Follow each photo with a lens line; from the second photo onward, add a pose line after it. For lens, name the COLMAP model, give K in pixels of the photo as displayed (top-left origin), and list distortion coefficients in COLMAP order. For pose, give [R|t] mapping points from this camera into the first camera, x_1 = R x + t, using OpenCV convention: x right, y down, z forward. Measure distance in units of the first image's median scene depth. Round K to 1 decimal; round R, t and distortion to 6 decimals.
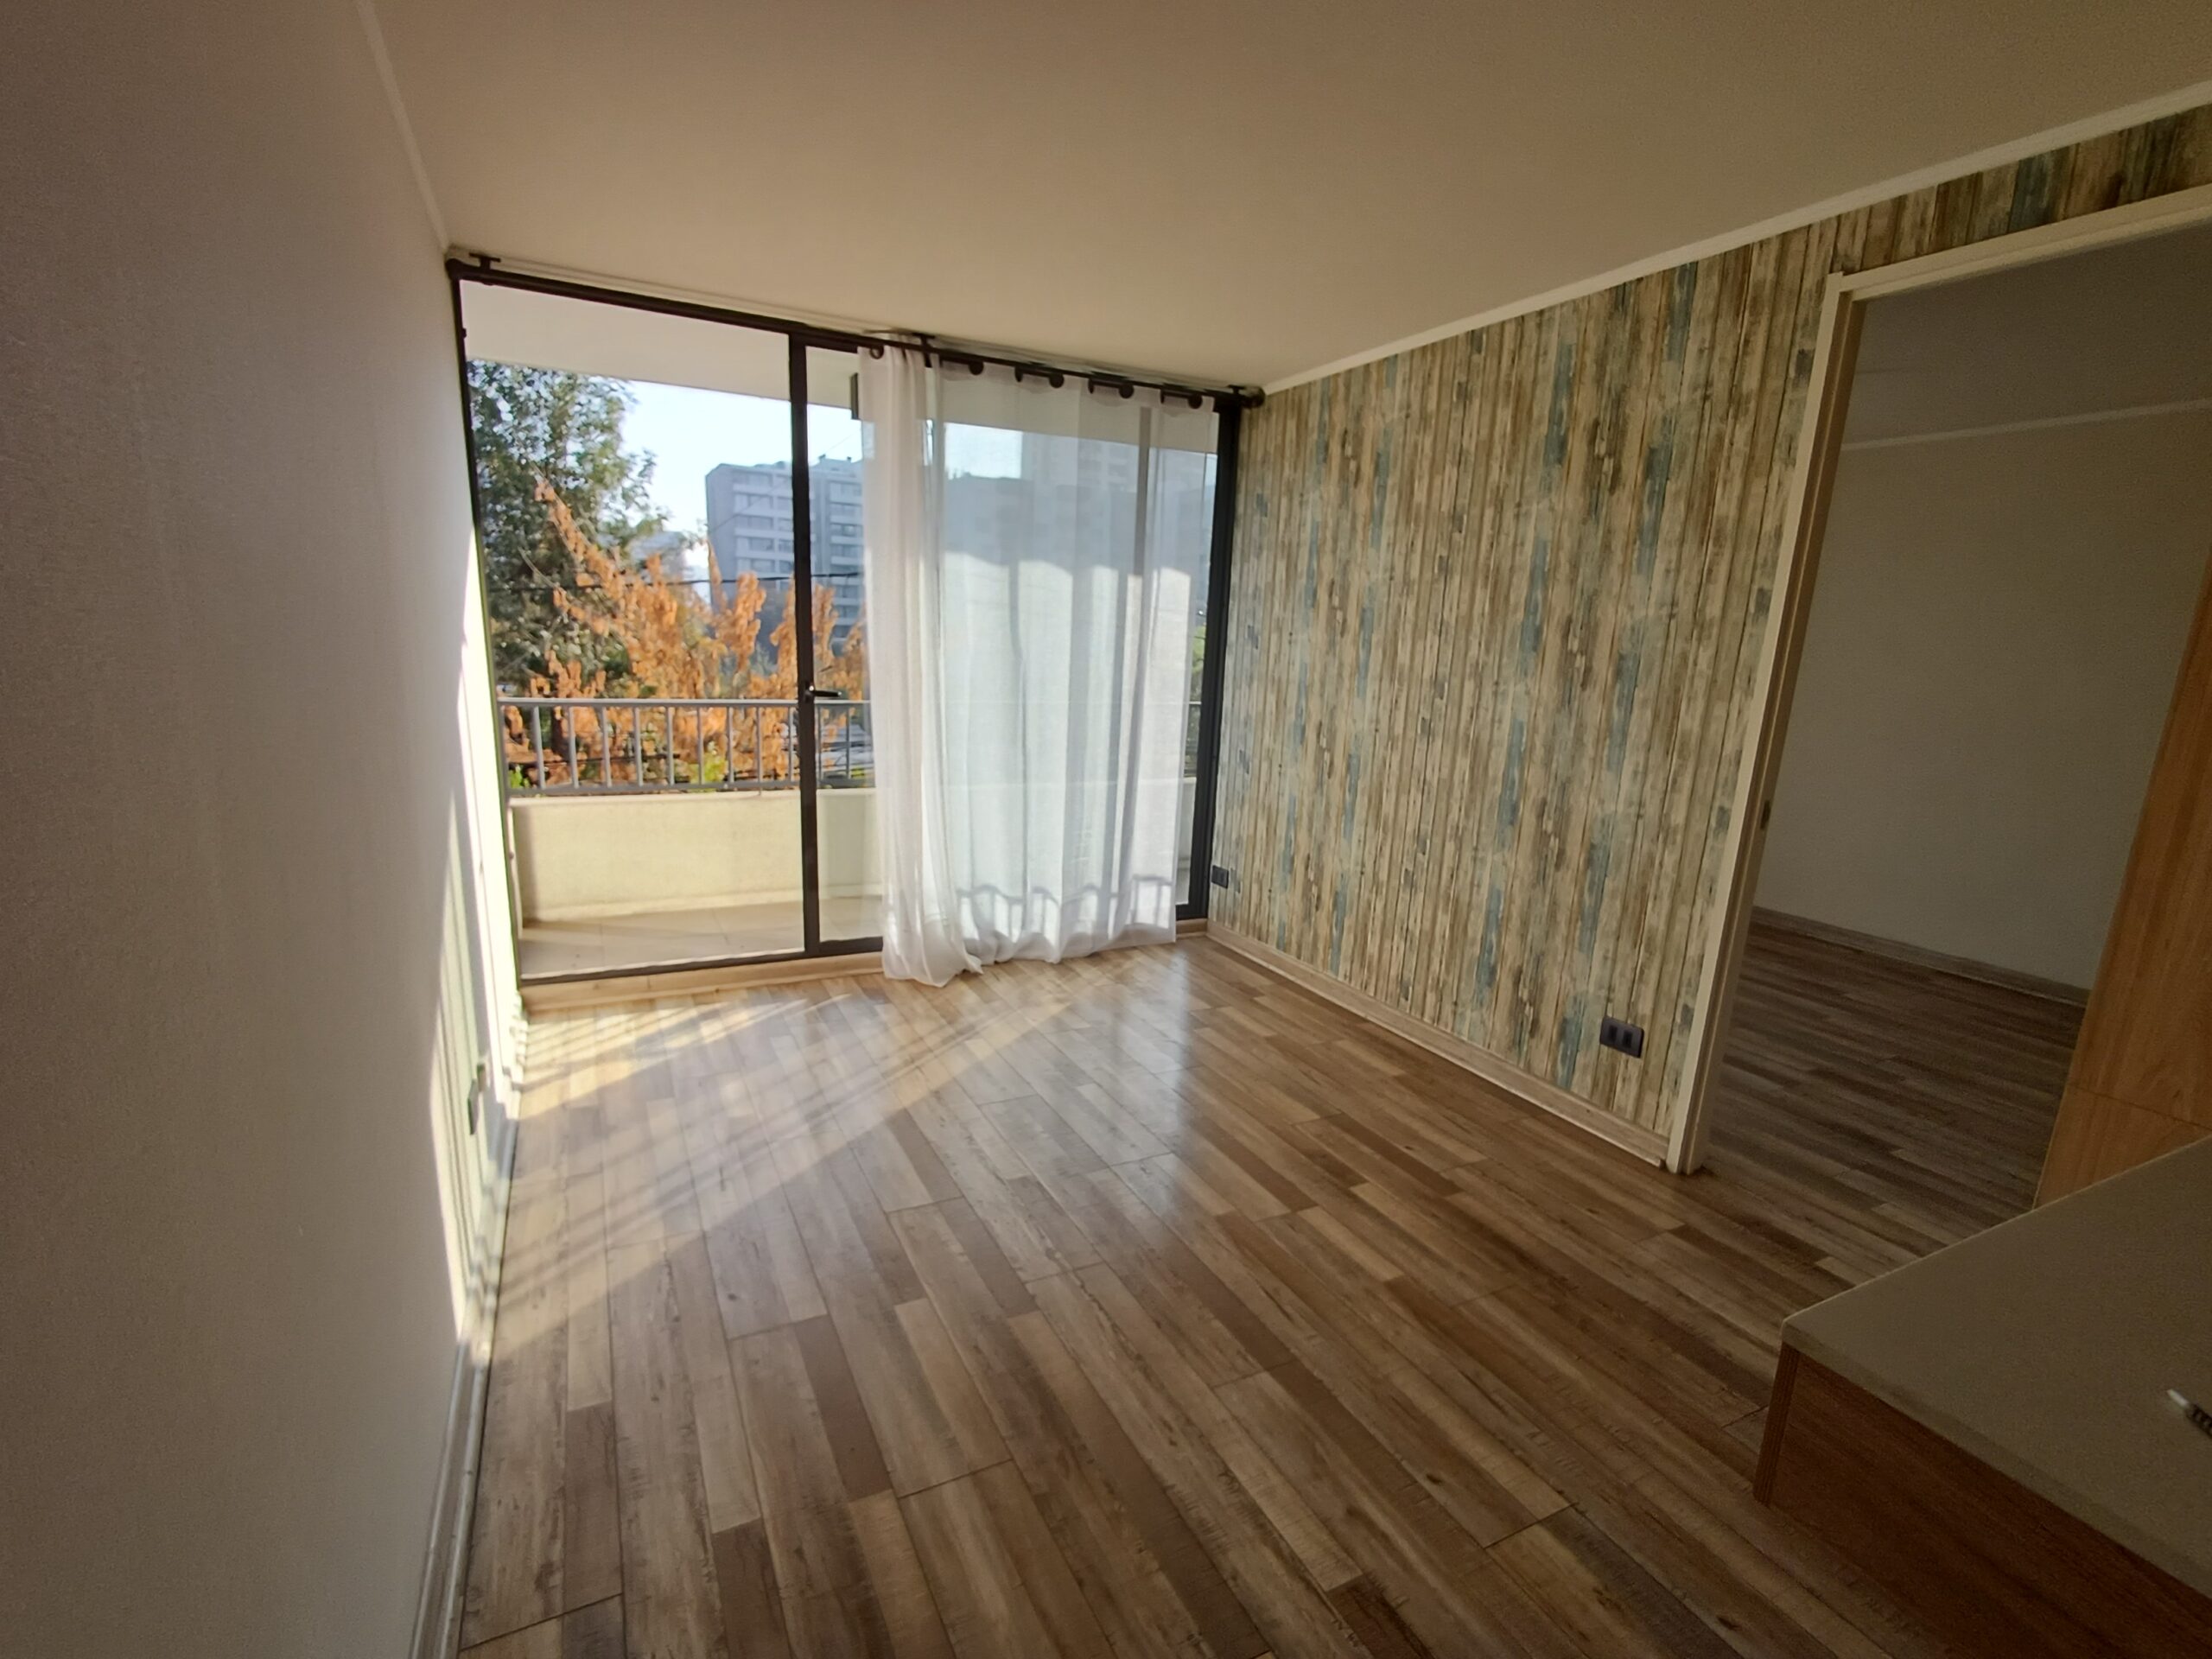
lens RADIAL K [[1014.2, 0, 1073.1], [0, 1014.2, 869.0], [0, 0, 1]] dist [0.007199, -0.004610]
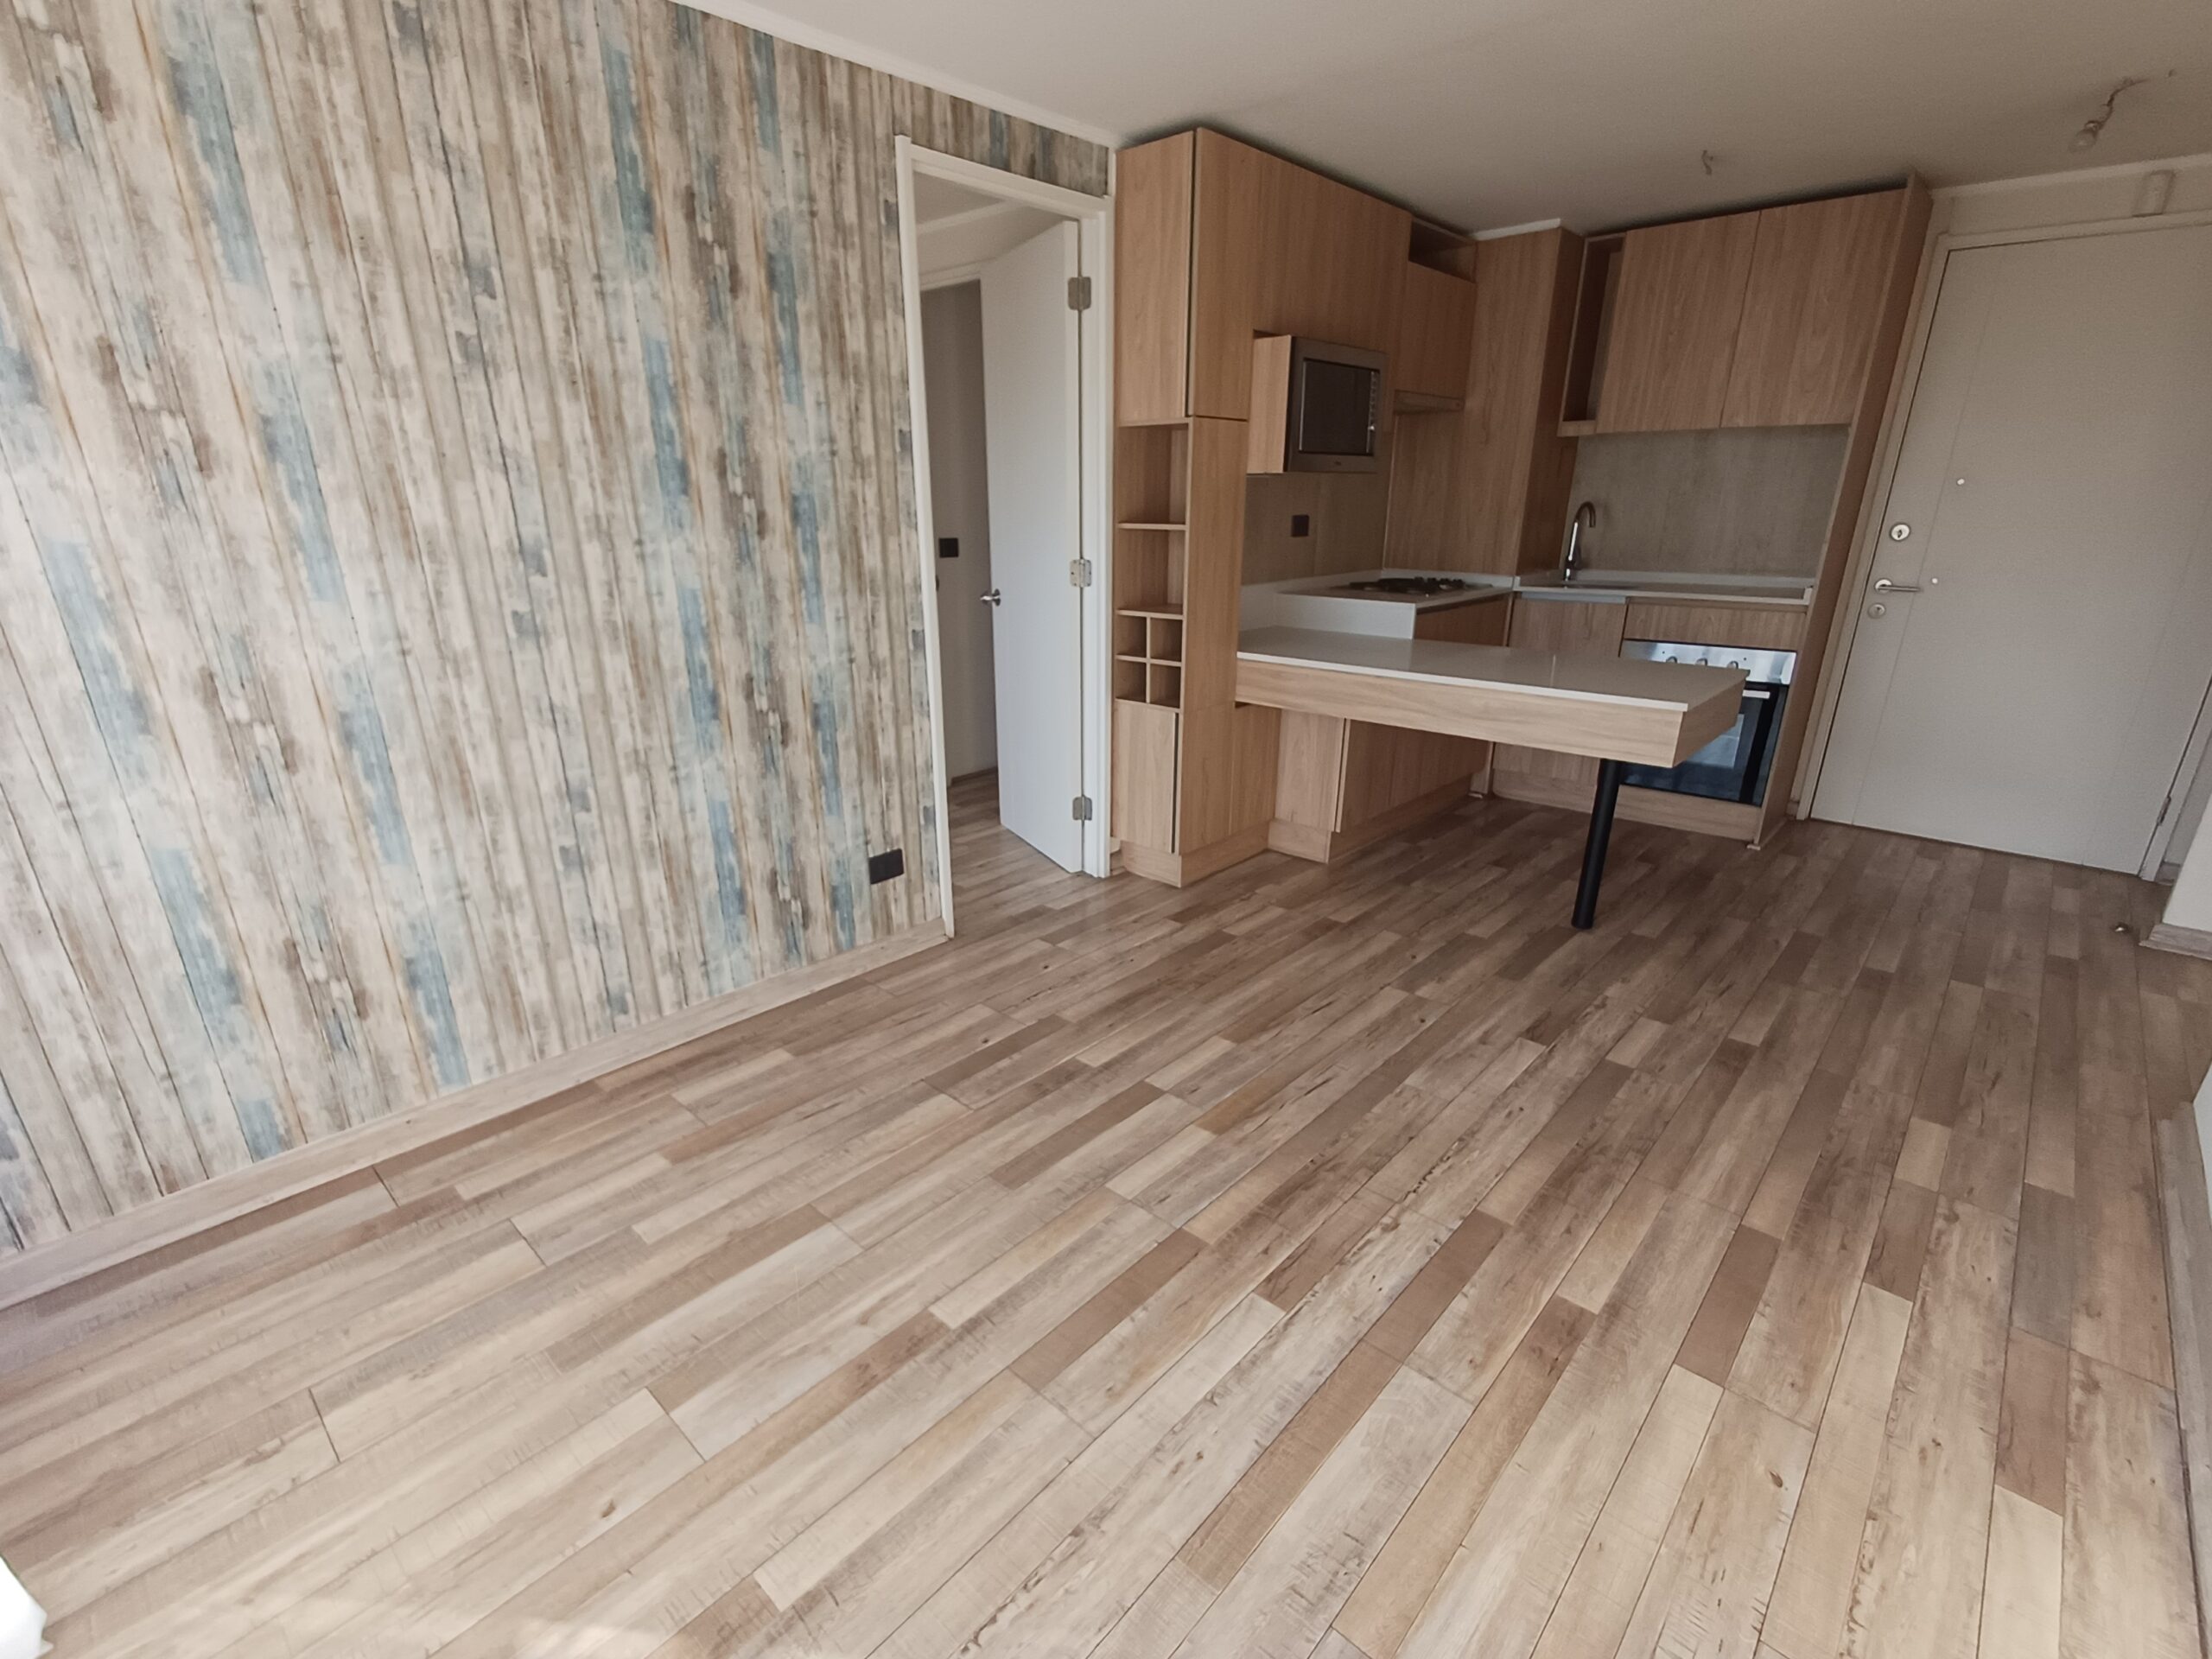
lens RADIAL K [[1014.2, 0, 1073.1], [0, 1014.2, 869.0], [0, 0, 1]] dist [0.007199, -0.004610]
pose [[-0.360466, -0.351792, 0.863891, -0.413987], [0.200455, 0.875299, 0.440079, -0.239324], [-0.910979, 0.331805, -0.244997, 0.985979]]
